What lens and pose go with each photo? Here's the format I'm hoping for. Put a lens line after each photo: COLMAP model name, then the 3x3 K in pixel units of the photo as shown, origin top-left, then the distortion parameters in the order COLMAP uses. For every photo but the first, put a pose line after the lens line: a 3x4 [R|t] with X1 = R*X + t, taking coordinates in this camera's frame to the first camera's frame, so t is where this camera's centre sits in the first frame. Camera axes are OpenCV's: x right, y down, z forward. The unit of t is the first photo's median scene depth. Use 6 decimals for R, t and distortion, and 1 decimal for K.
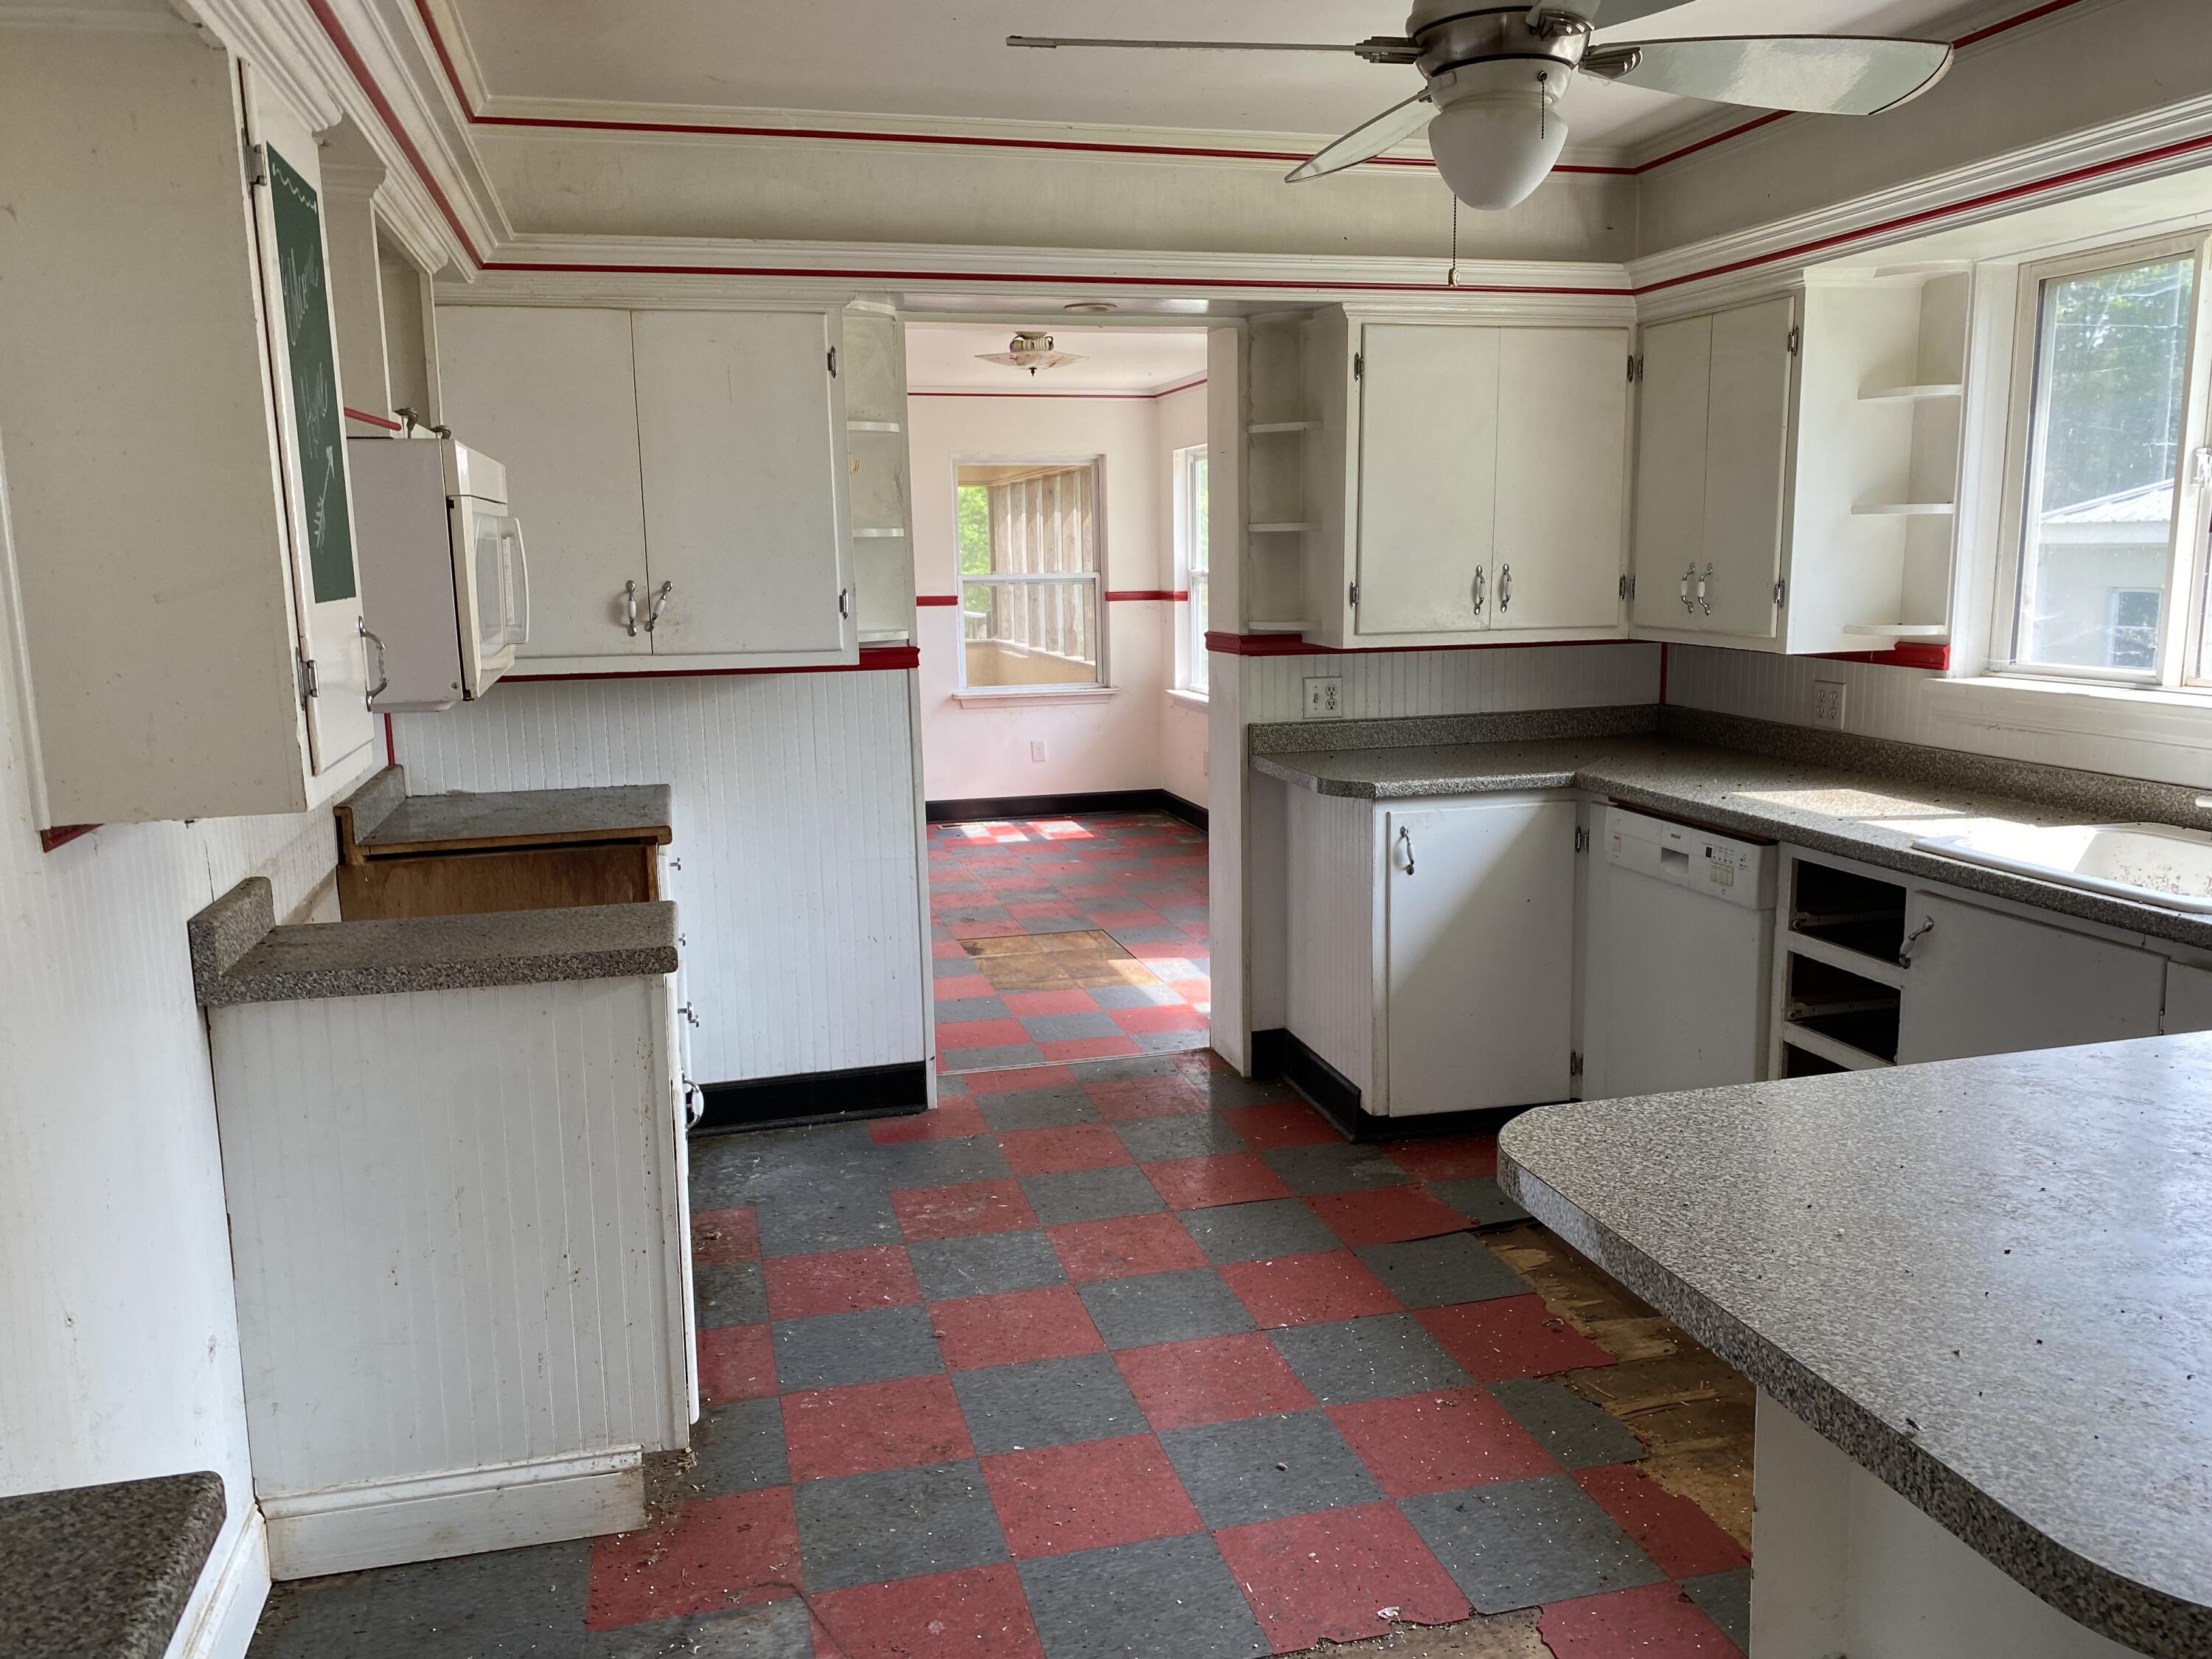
lens RADIAL K [[1701.2, 0, 1103.3], [0, 1701.2, 832.0], [0, 0, 1]] dist [0.034440, -0.036816]
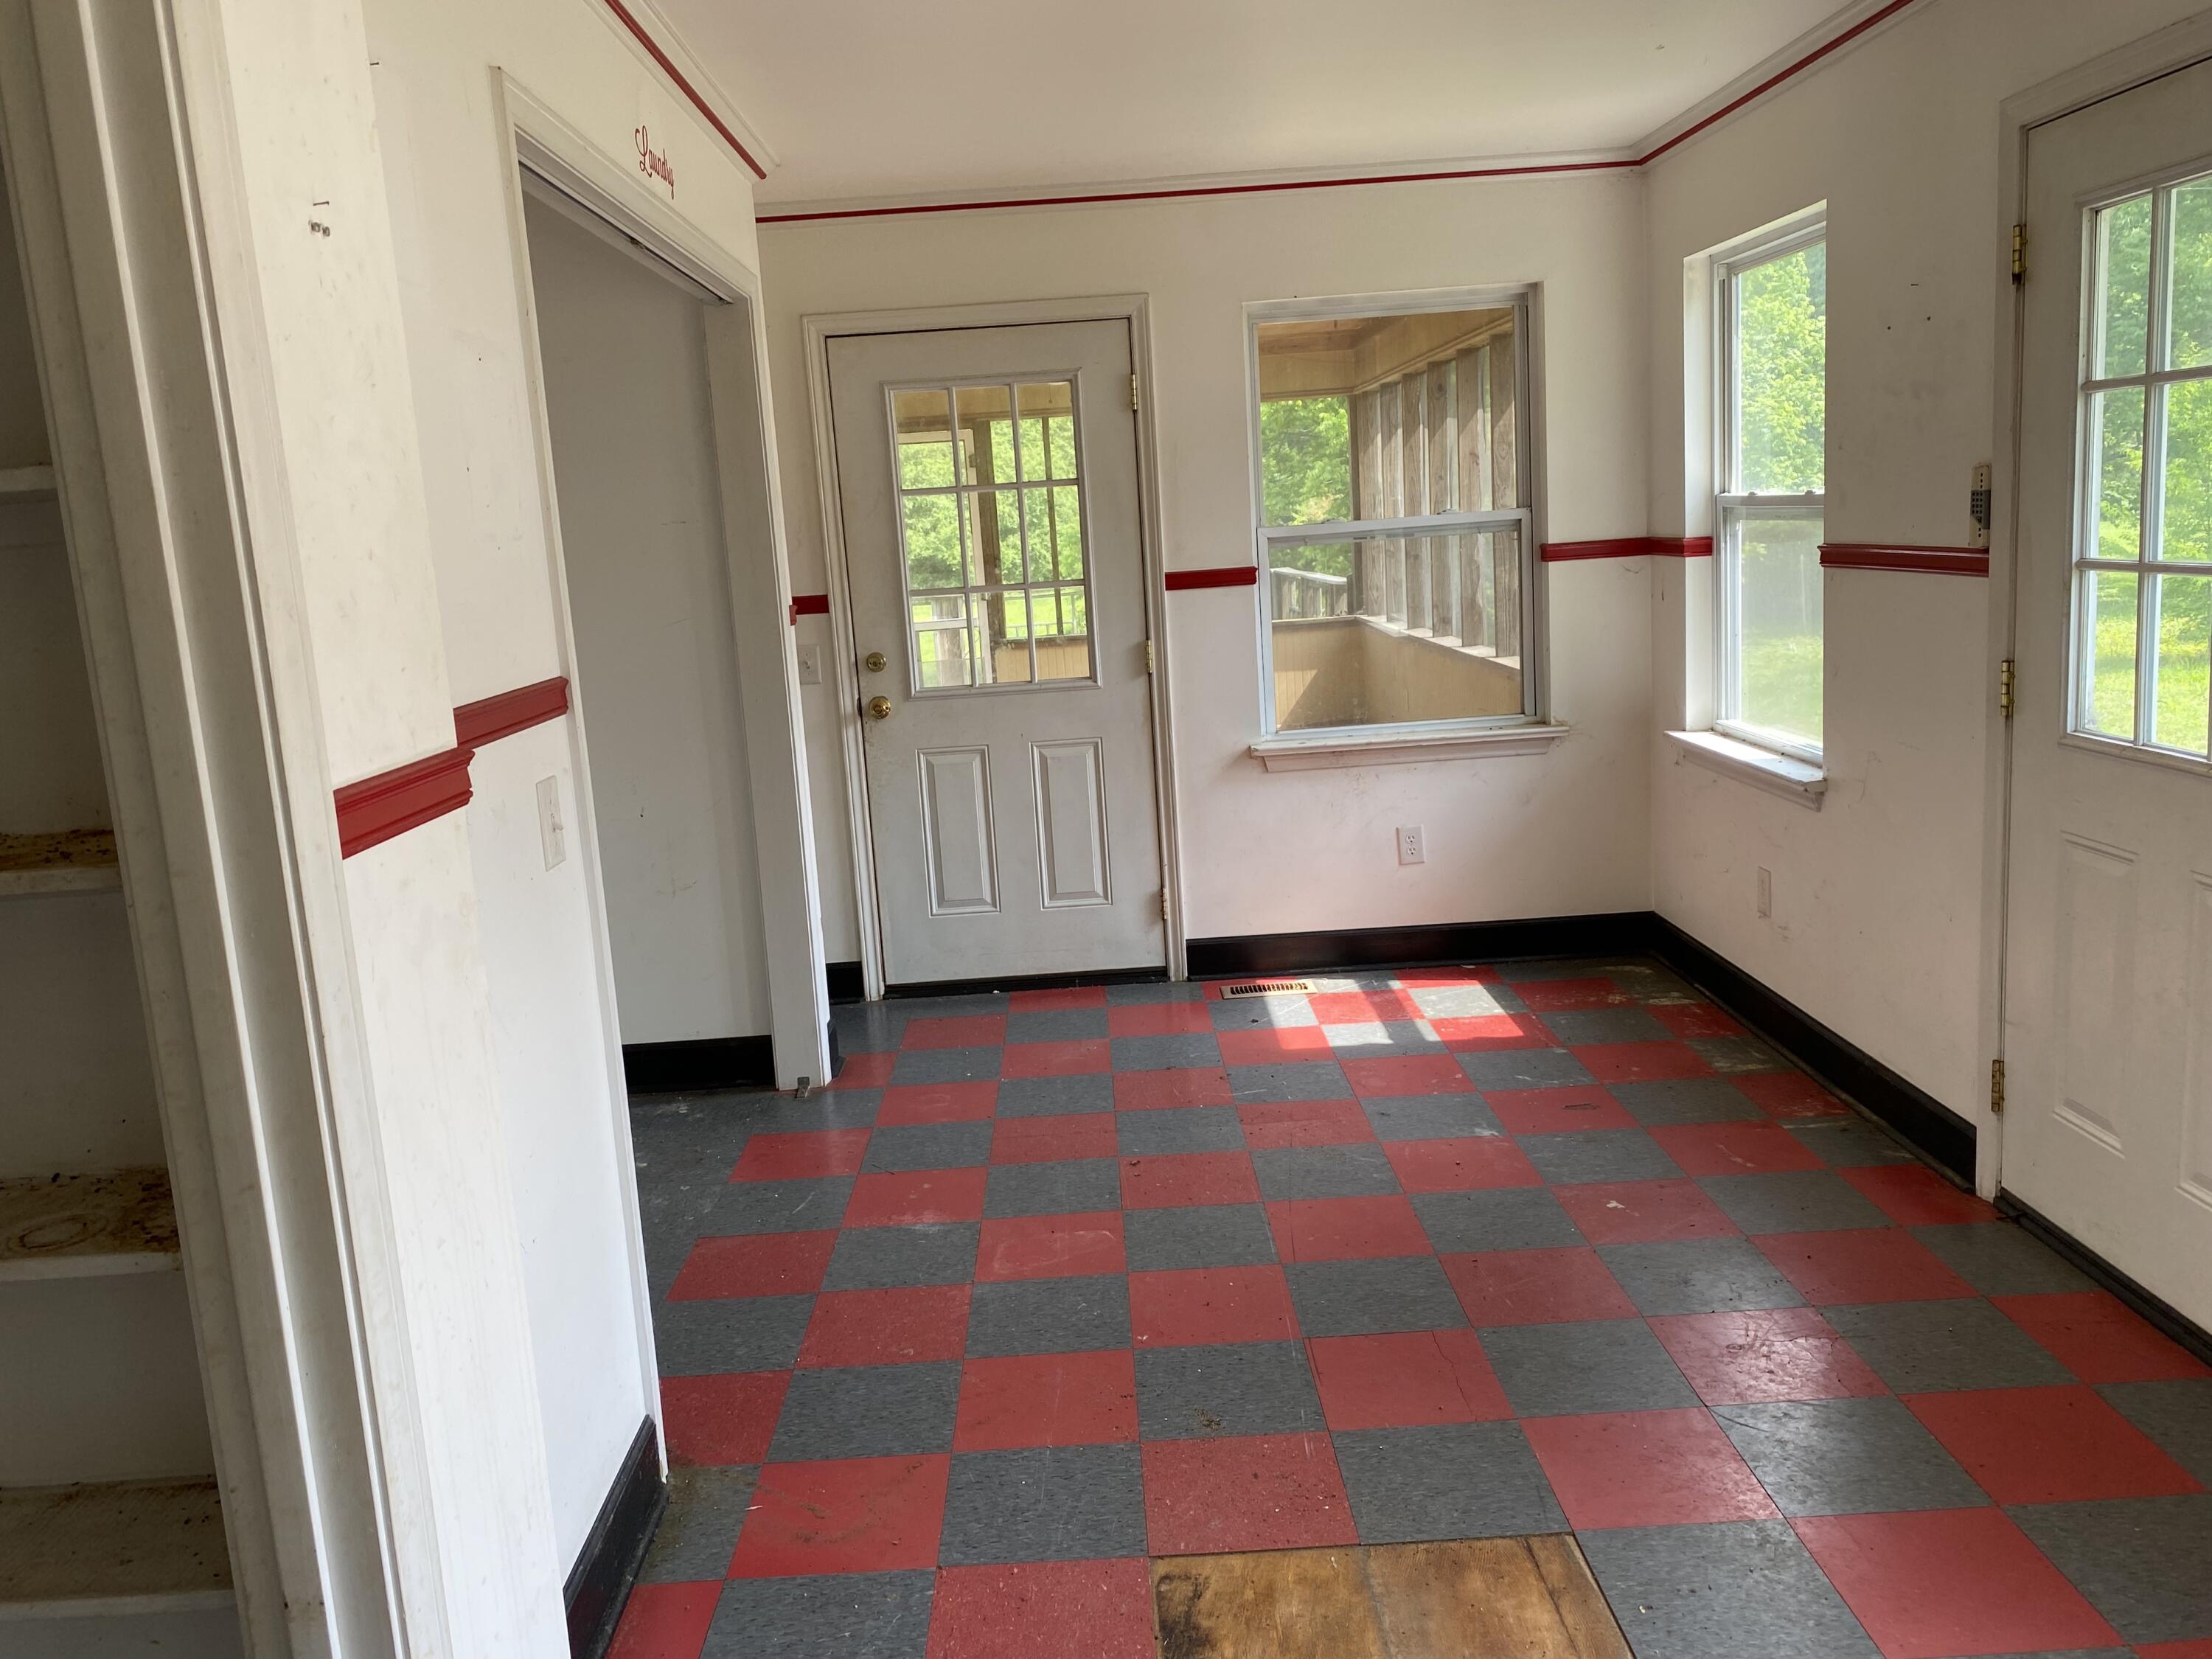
lens RADIAL K [[1701.2, 0, 1105.8], [0, 1701.2, 821.6], [0, 0, 1]] dist [0.034440, -0.036816]
pose [[0.974967, 0.002589, -0.222335, -0.010302], [0.001621, 0.999823, 0.018752, -0.047984], [0.222344, -0.018643, 0.974790, 0.335326]]
